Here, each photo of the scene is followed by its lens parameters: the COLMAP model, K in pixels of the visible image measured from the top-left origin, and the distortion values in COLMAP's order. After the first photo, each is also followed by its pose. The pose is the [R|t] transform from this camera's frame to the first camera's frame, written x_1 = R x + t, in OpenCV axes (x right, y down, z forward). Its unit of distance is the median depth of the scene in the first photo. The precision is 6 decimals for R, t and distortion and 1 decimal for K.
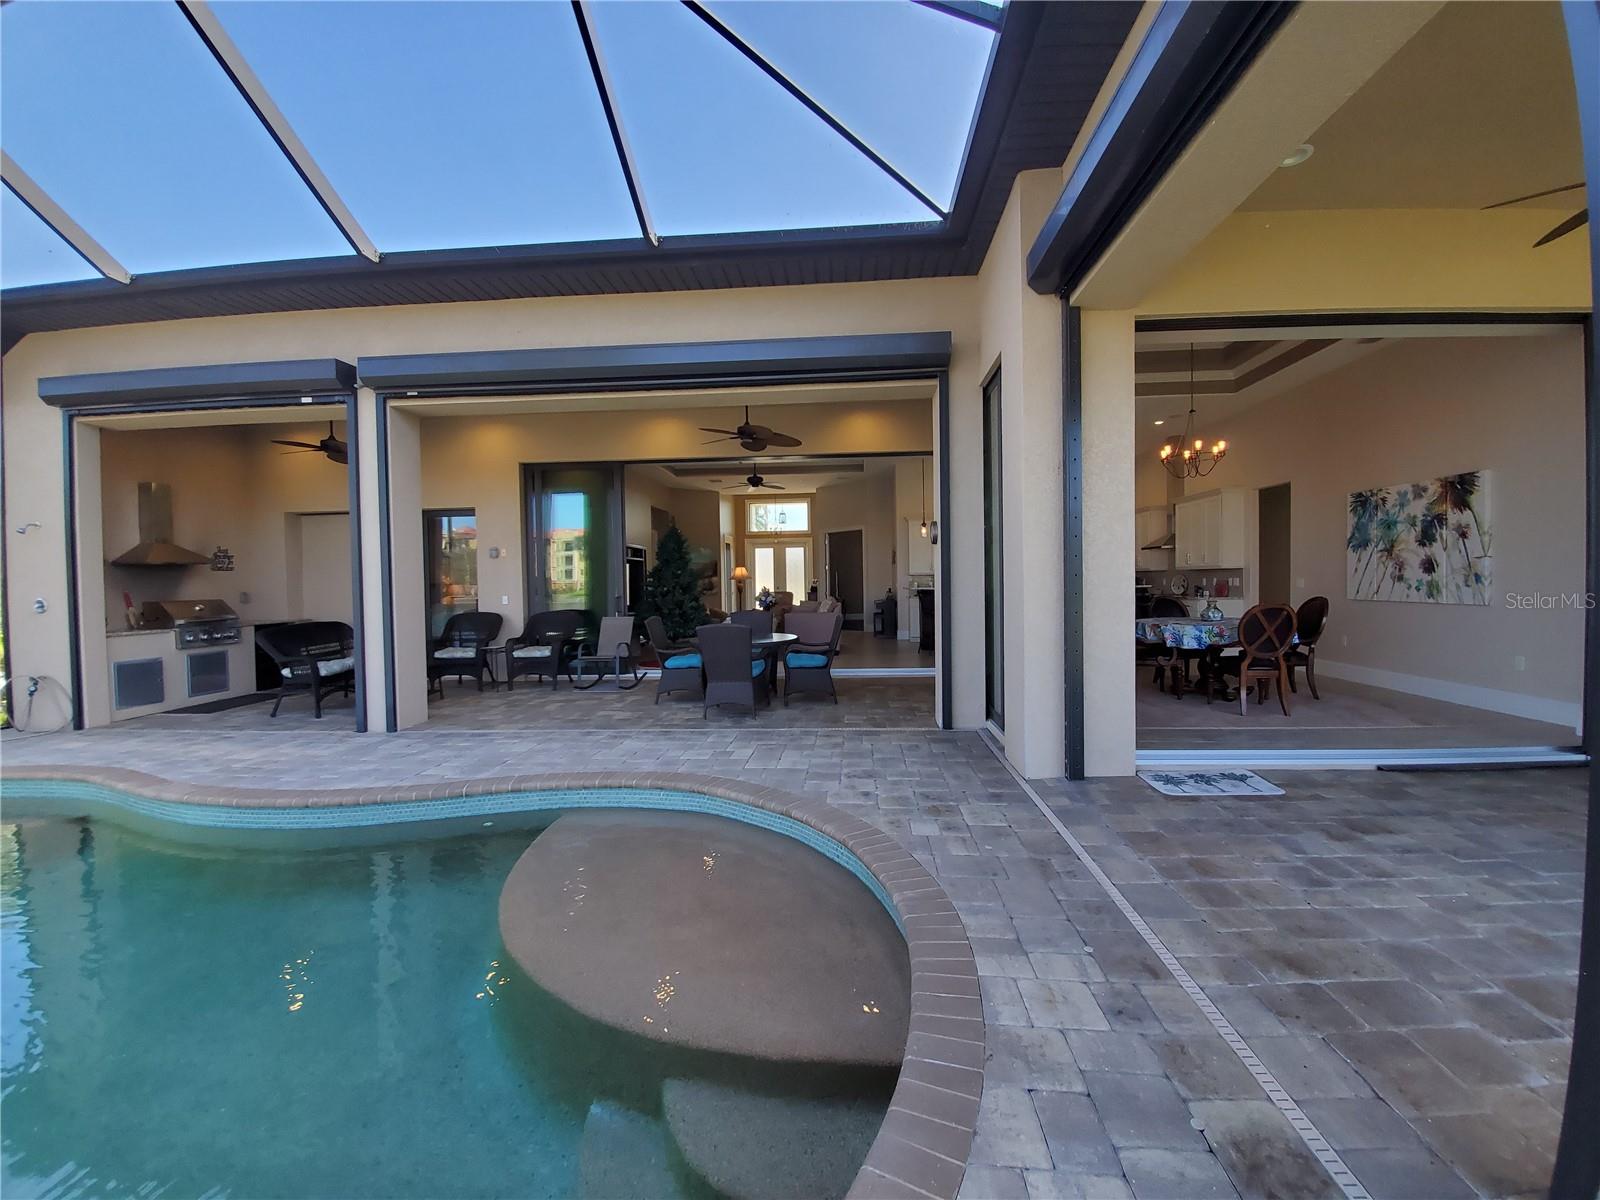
lens RADIAL K [[633.2, 0, 800.0], [0, 633.2, 600.0], [0, 0, 1]] dist [0.001461, -0.012712]
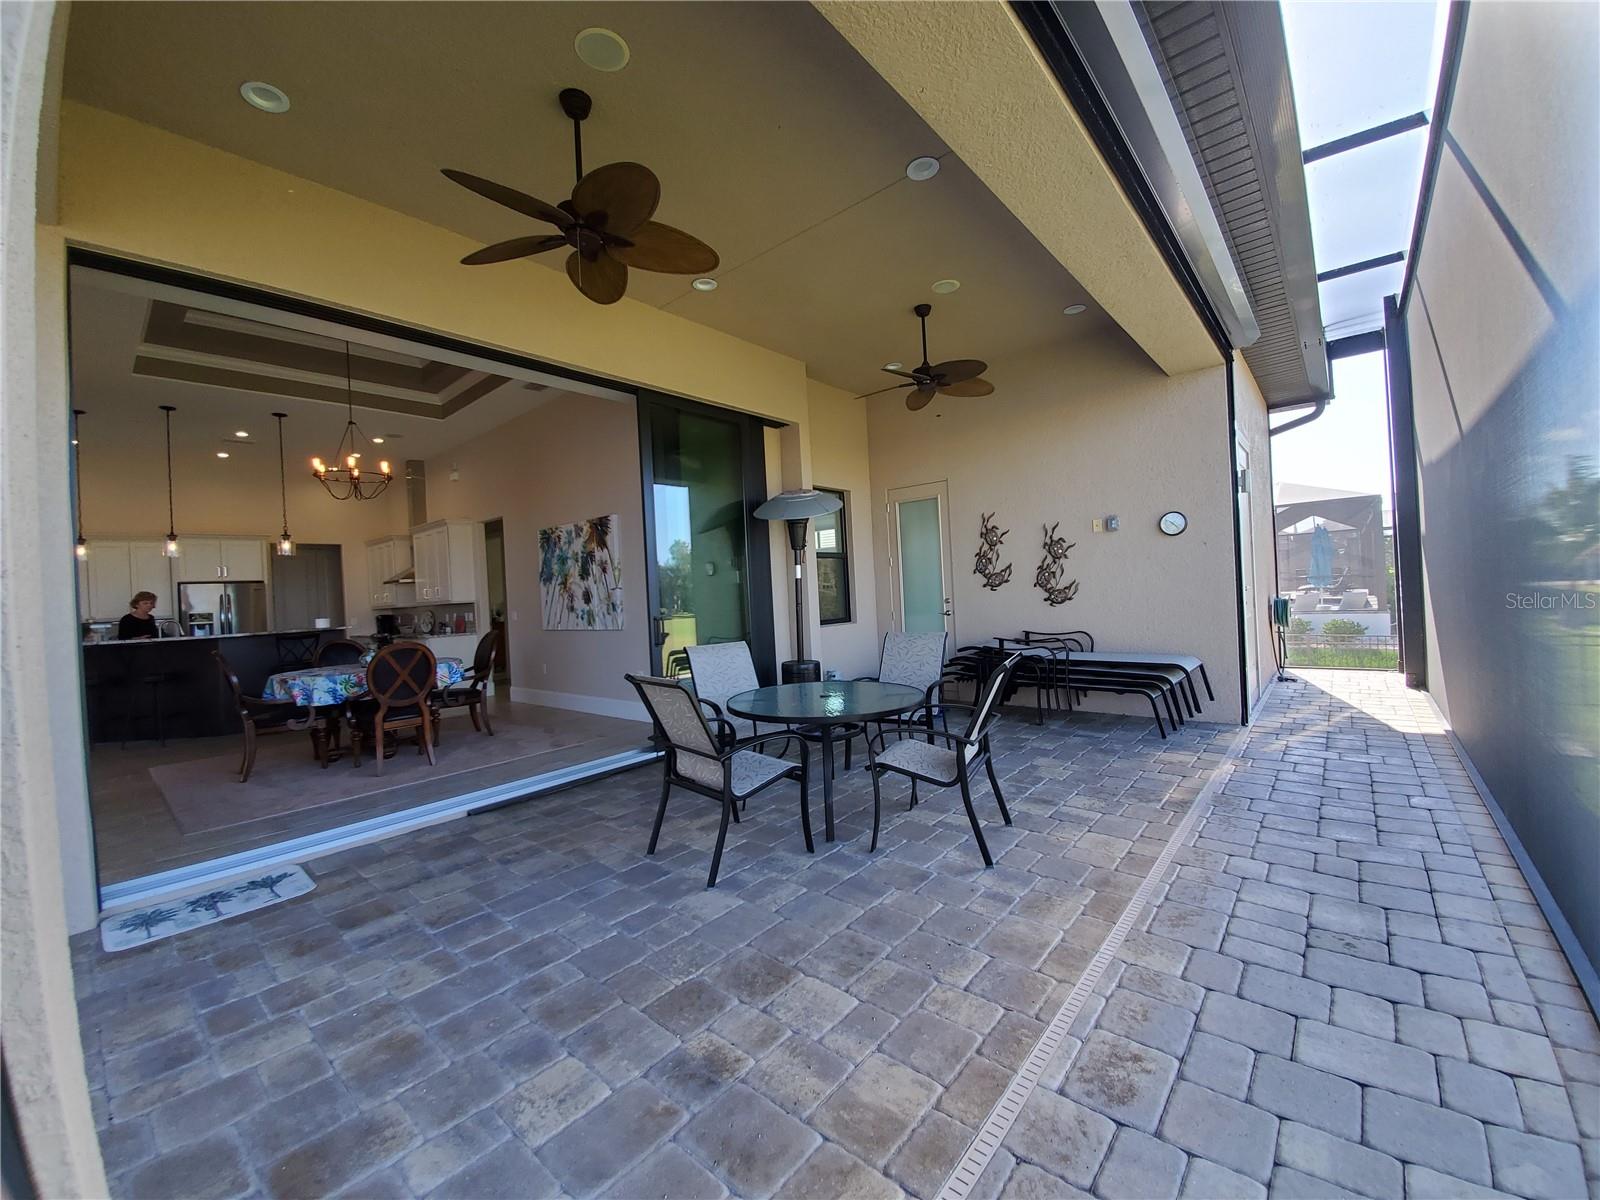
lens RADIAL K [[636.1, 0, 822.8], [0, 636.1, 591.7], [0, 0, 1]] dist [0.000416, -0.013469]
pose [[0.579275, -0.014556, 0.815002, 0.336333], [0.068525, 0.997171, -0.030895, 0.000092], [-0.812247, 0.073744, 0.578634, -0.007357]]
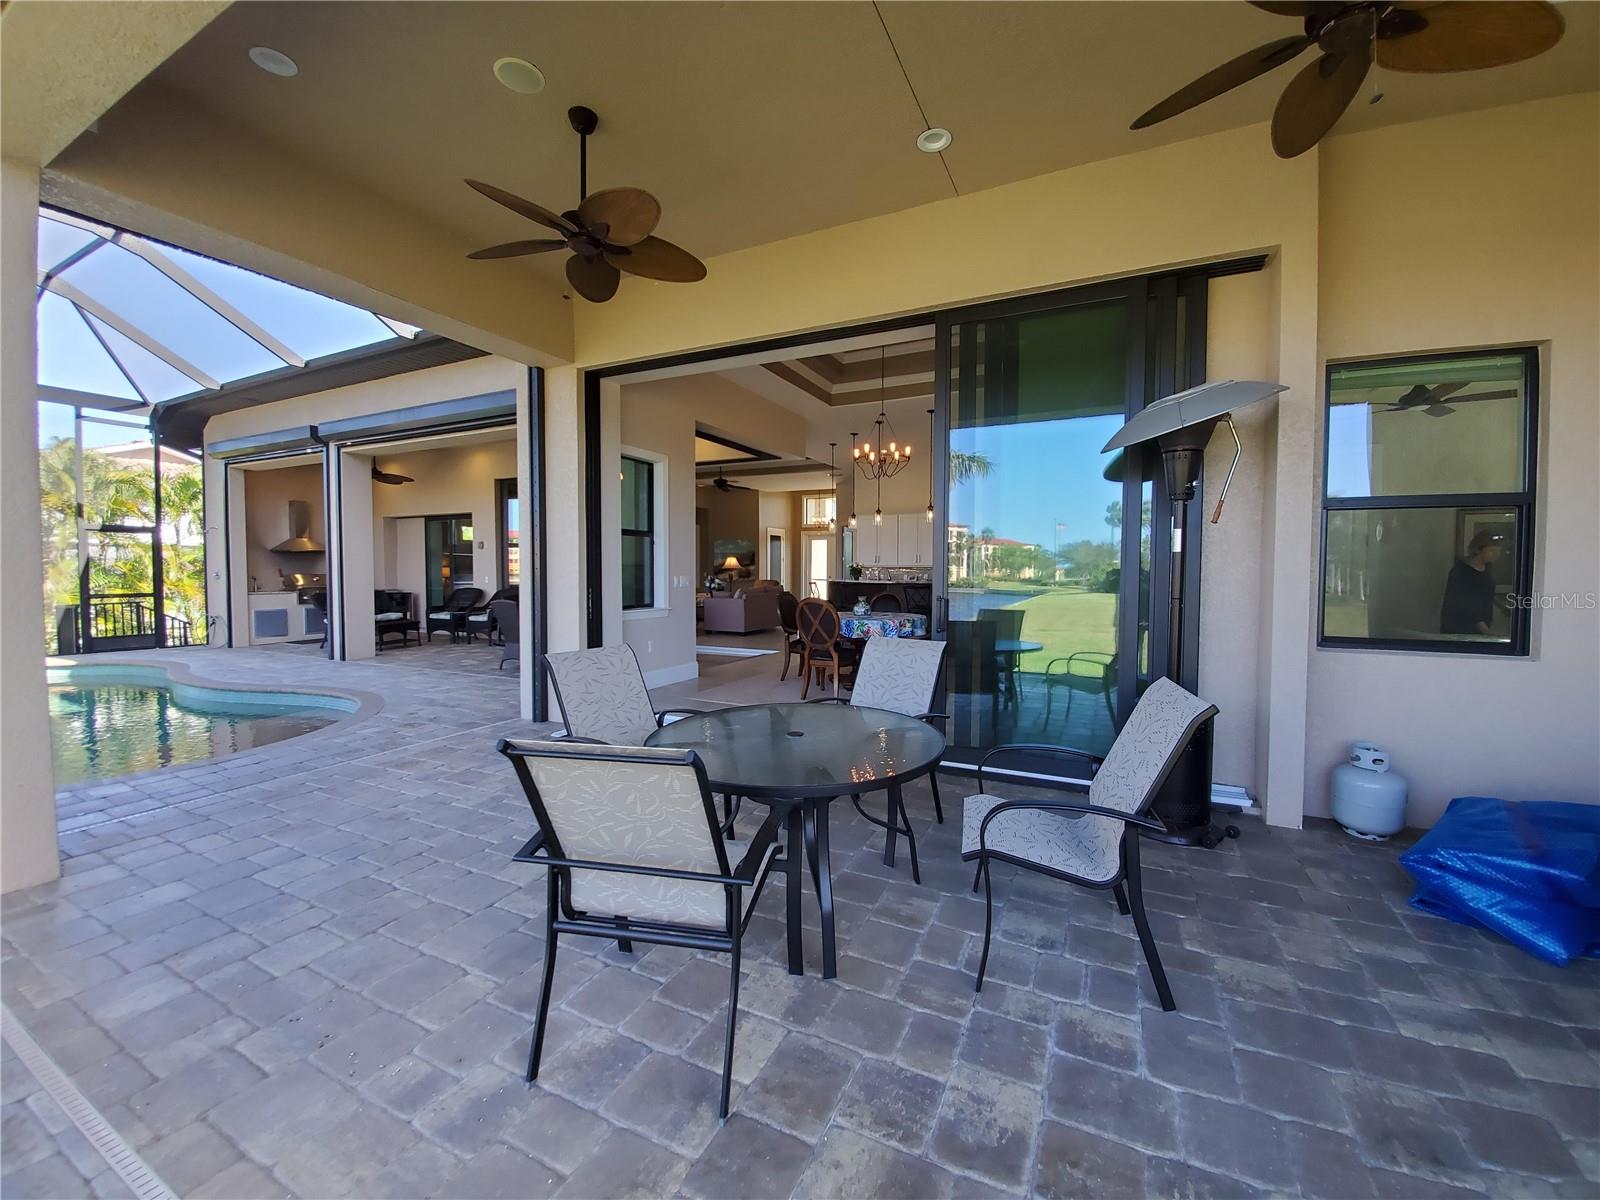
lens RADIAL K [[636.1, 0, 822.8], [0, 636.1, 591.7], [0, 0, 1]] dist [0.000416, -0.013469]
pose [[0.931681, 0.033863, -0.361696, 1.081874], [-0.031920, 0.999426, 0.011348, -0.018507], [0.361873, 0.000972, 0.932227, -0.026220]]
